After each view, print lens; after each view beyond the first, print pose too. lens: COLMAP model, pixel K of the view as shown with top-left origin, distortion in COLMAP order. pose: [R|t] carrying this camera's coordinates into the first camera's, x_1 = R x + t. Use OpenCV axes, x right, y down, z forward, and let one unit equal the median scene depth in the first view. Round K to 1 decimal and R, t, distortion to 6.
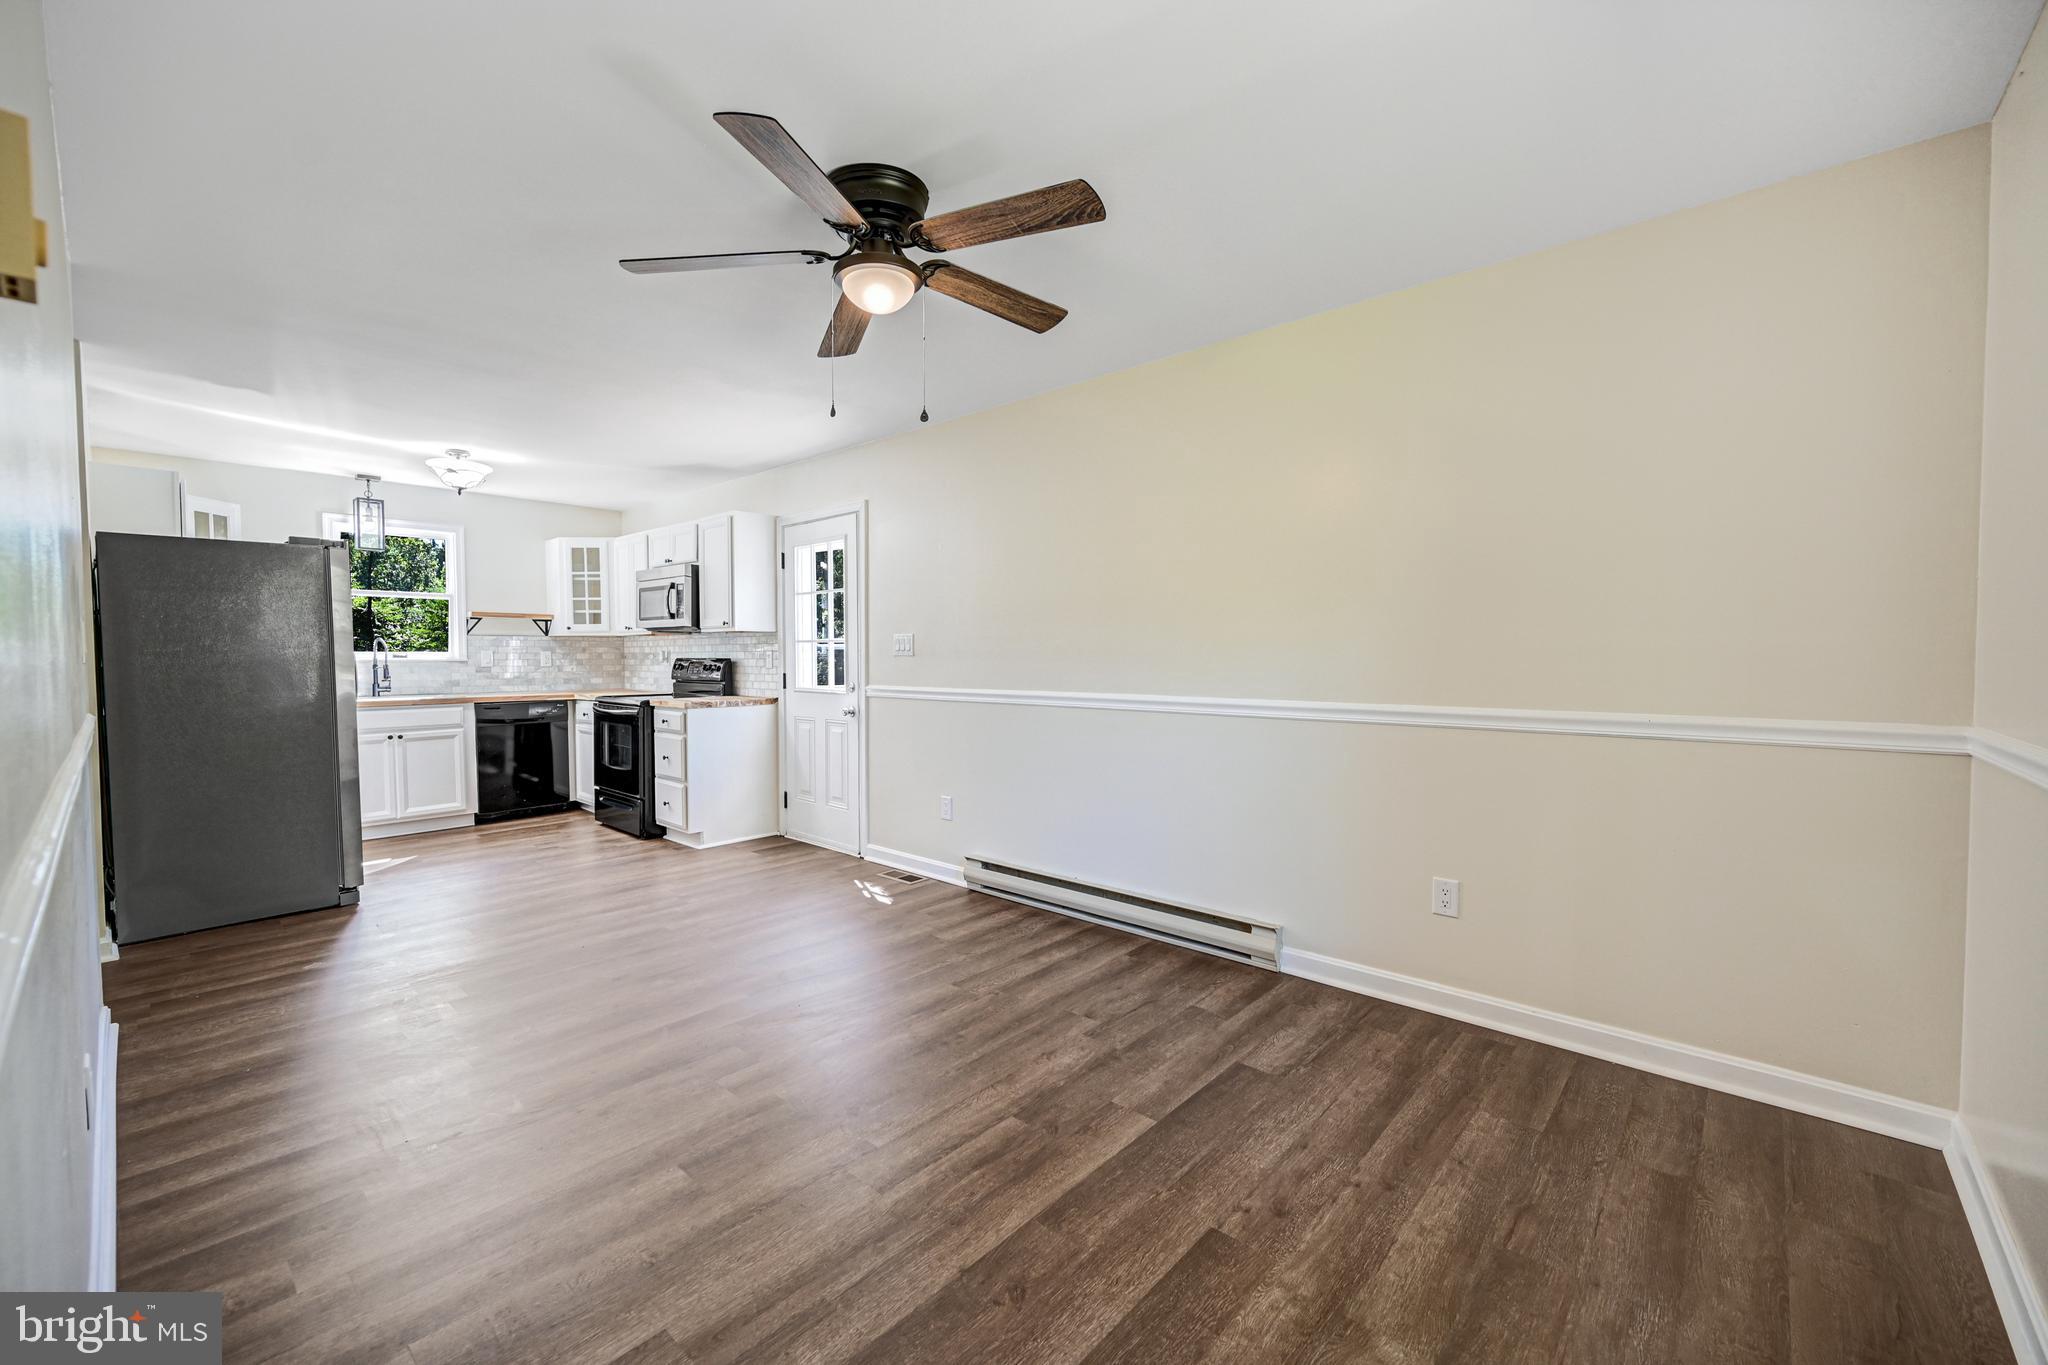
lens RADIAL K [[846.0, 0, 1036.2], [0, 846.0, 677.9], [0, 0, 1]] dist [0.000975, -0.000802]
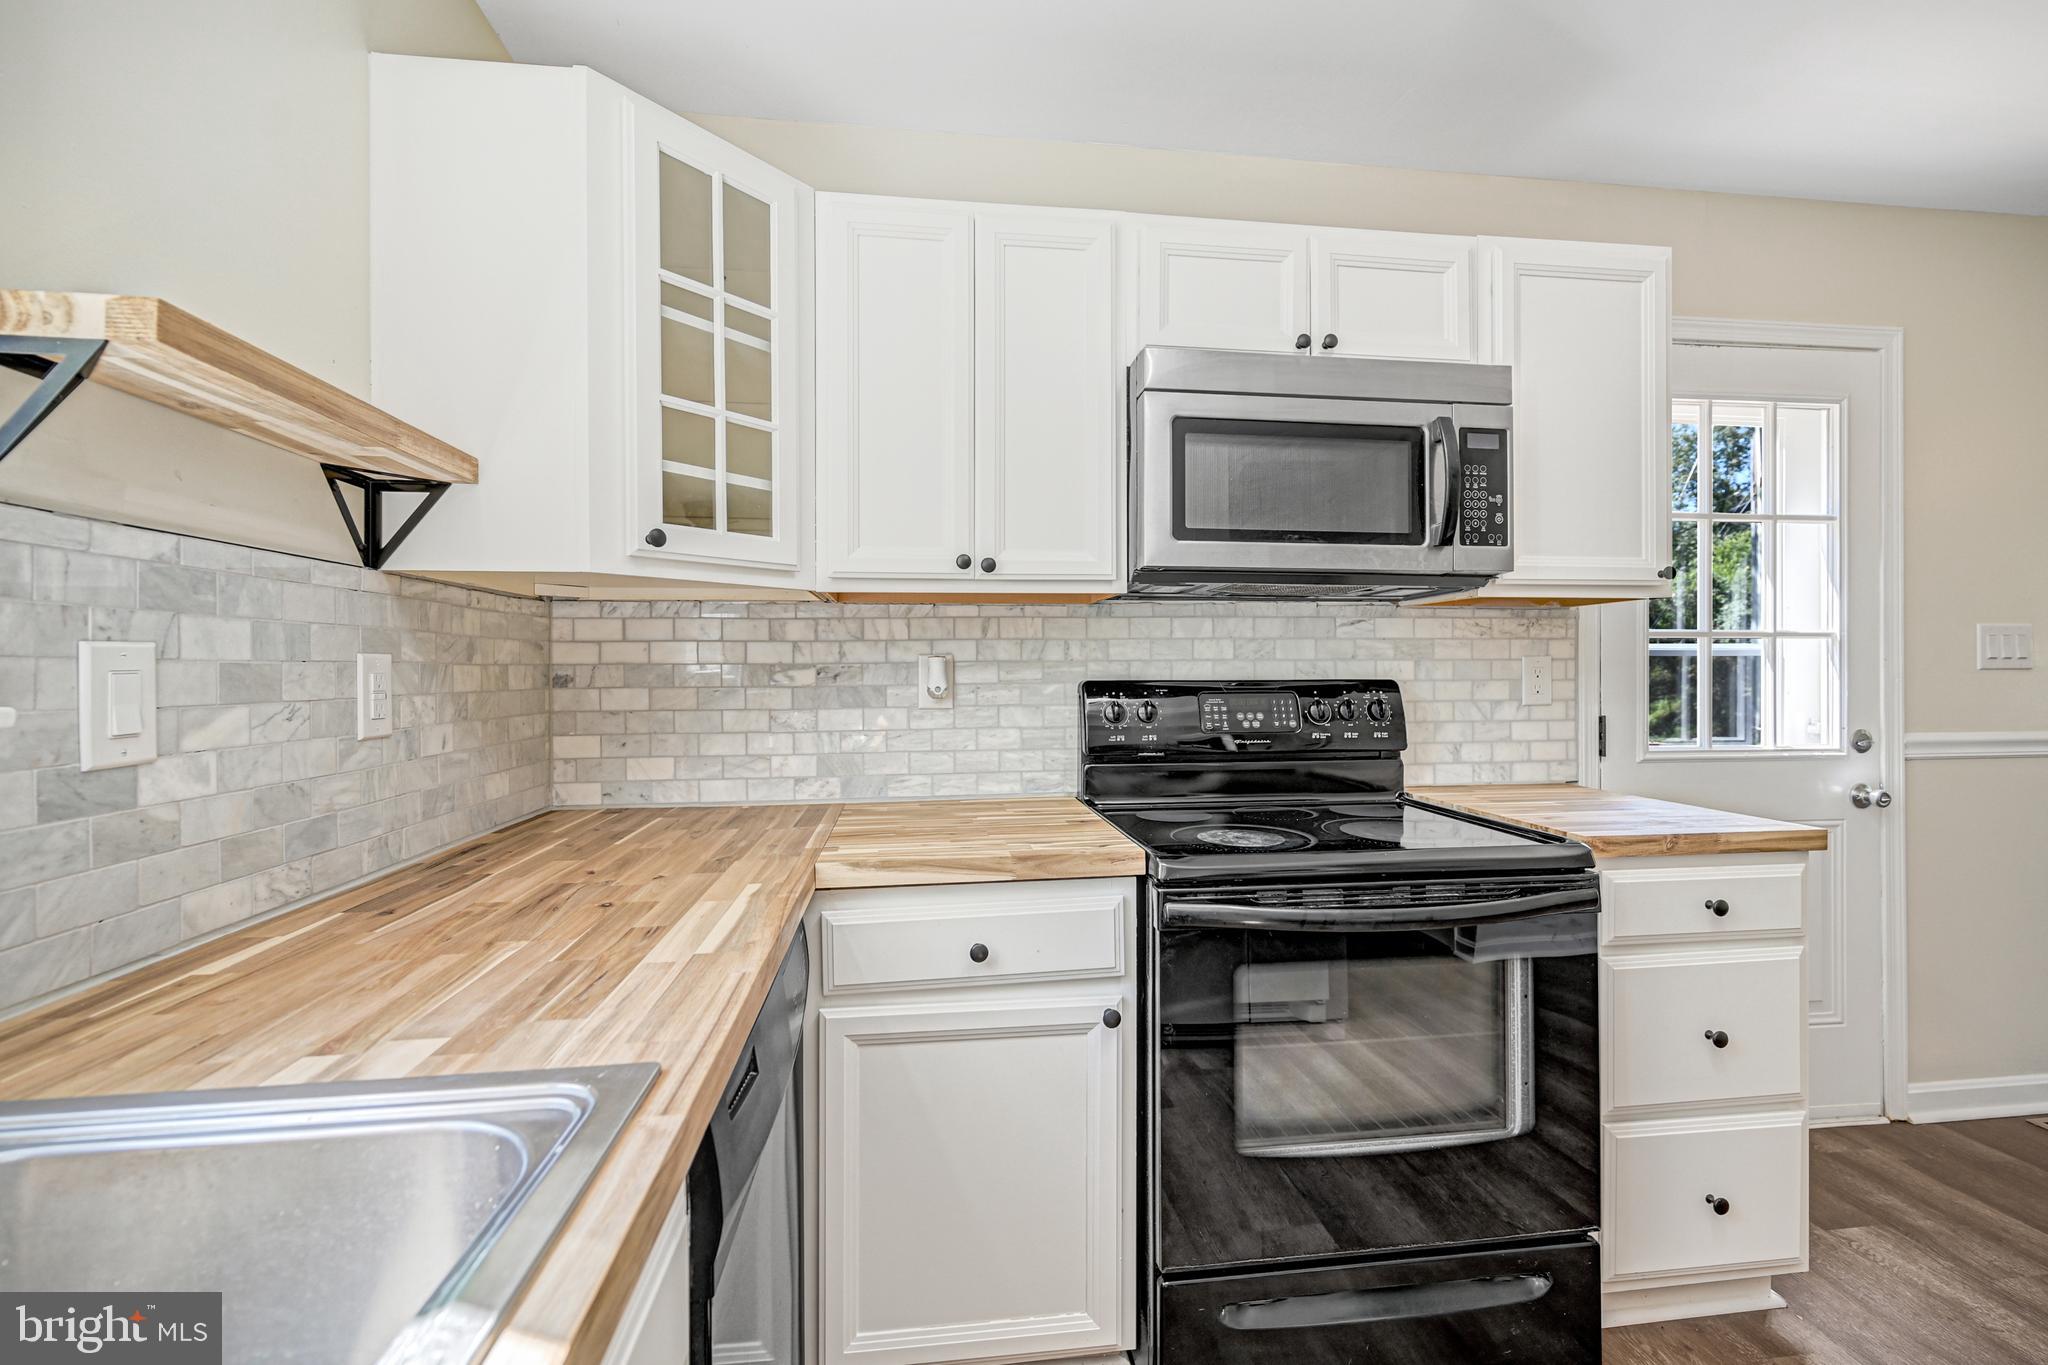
lens RADIAL K [[846.0, 0, 1016.3], [0, 846.0, 672.4], [0, 0, 1]] dist [0.000975, -0.000802]
pose [[0.648892, -0.003109, 0.760874, -0.724126], [0.023807, 0.999585, -0.016218, -0.024330], [-0.760508, 0.028638, 0.648697, 0.896589]]
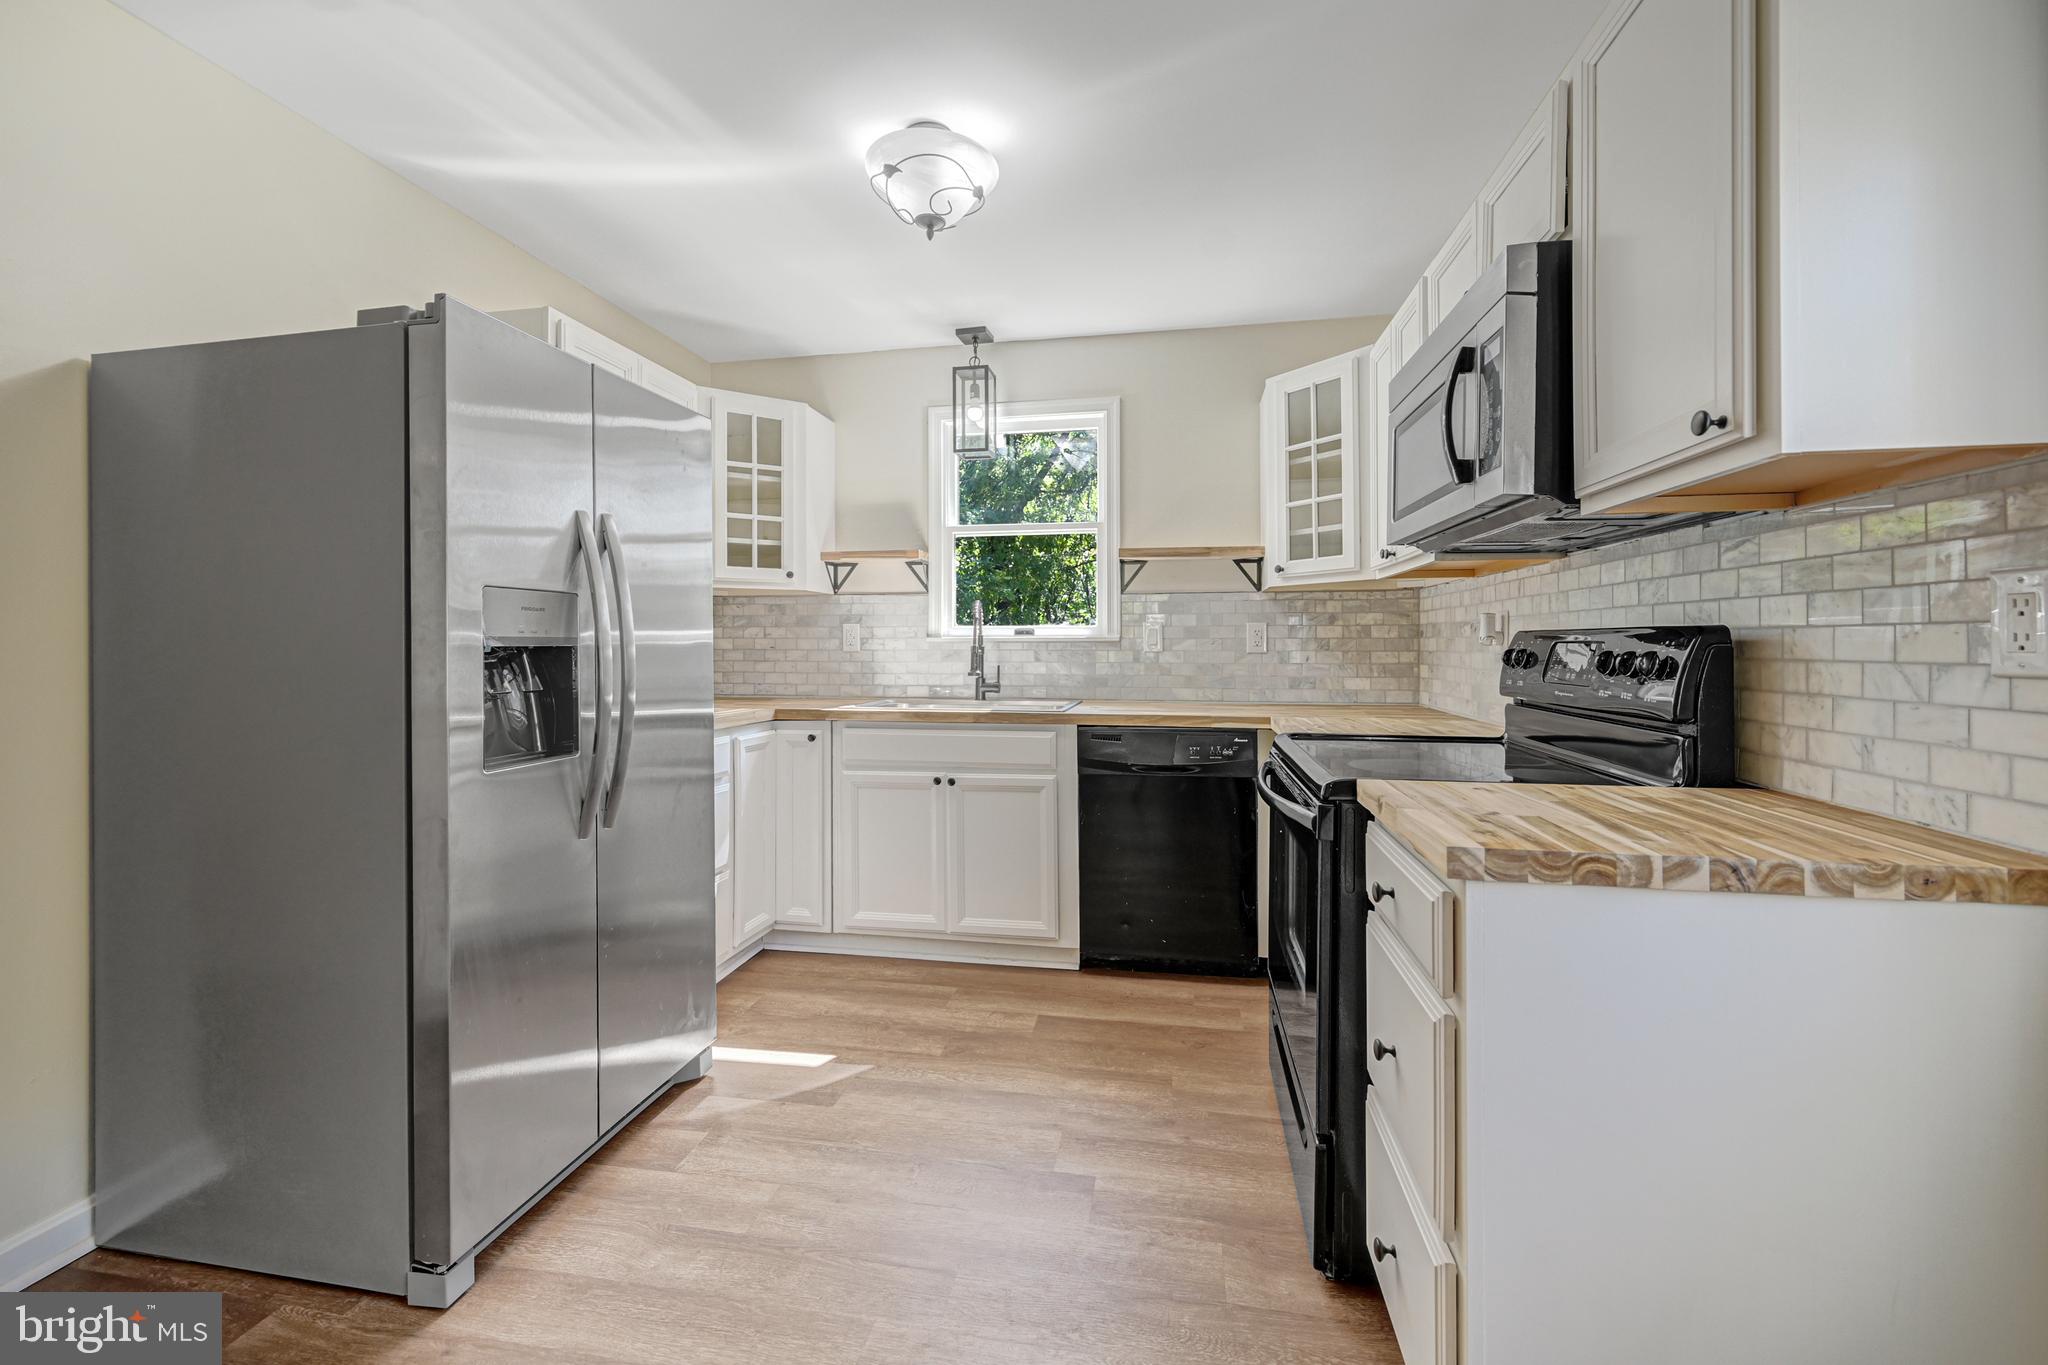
lens RADIAL K [[846.0, 0, 996.6], [0, 846.0, 641.5], [0, 0, 1]] dist [0.000975, -0.000802]
pose [[0.509794, -0.000402, -0.860296, -0.263710], [-0.023529, 0.999619, -0.014409, -0.010710], [0.859975, 0.027588, 0.509590, 0.708789]]
